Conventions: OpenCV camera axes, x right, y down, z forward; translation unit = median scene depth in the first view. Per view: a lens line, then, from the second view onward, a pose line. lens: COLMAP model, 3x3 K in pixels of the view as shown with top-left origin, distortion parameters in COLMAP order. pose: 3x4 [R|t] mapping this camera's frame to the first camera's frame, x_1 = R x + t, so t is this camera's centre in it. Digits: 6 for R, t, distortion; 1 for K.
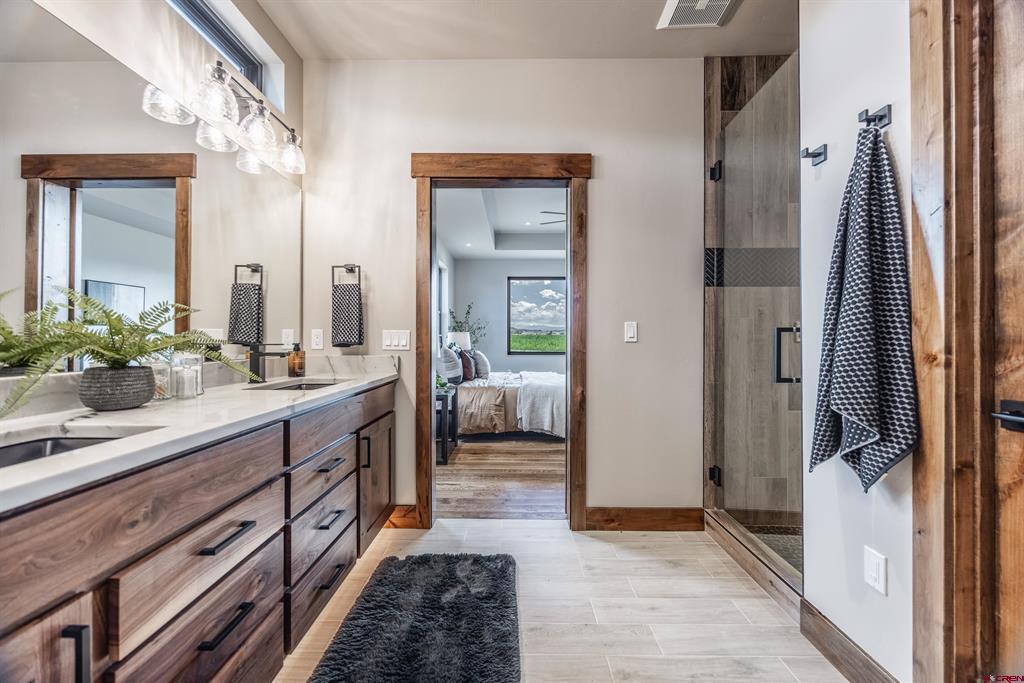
lens RADIAL K [[393.8, 0, 507.0], [0, 393.8, 337.6], [0, 0, 1]] dist [-0.002951, -0.000224]
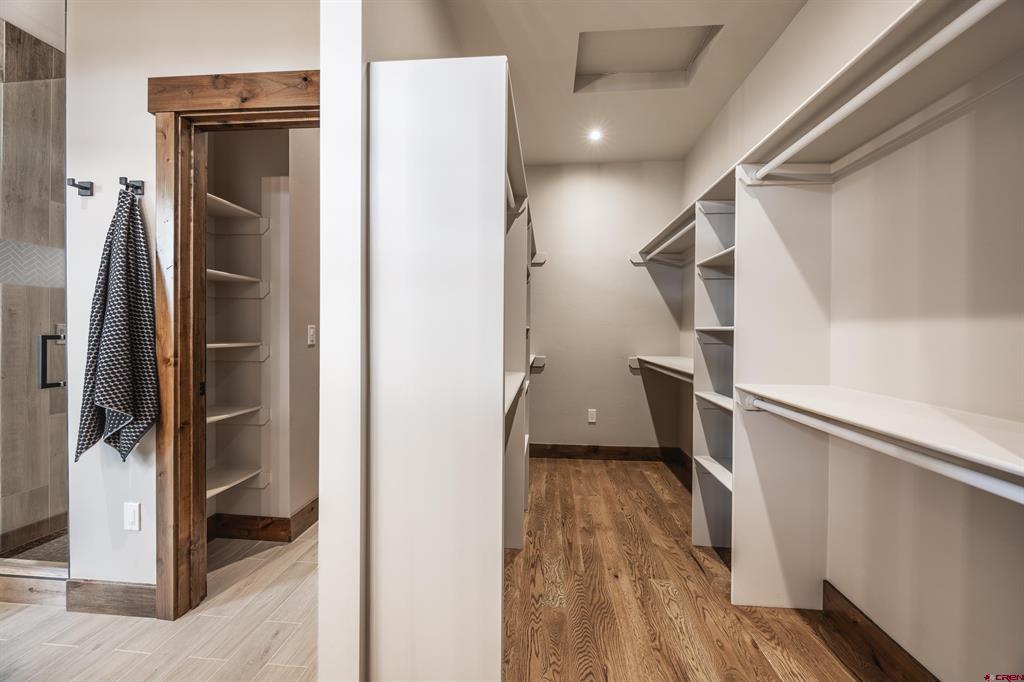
lens RADIAL K [[393.8, 0, 507.0], [0, 393.8, 337.1], [0, 0, 1]] dist [-0.002951, -0.000224]
pose [[0.081642, -0.008635, 0.996624, -0.329662], [-0.011744, 0.999885, 0.009626, -0.064906], [-0.996593, -0.012490, 0.081531, -0.429255]]
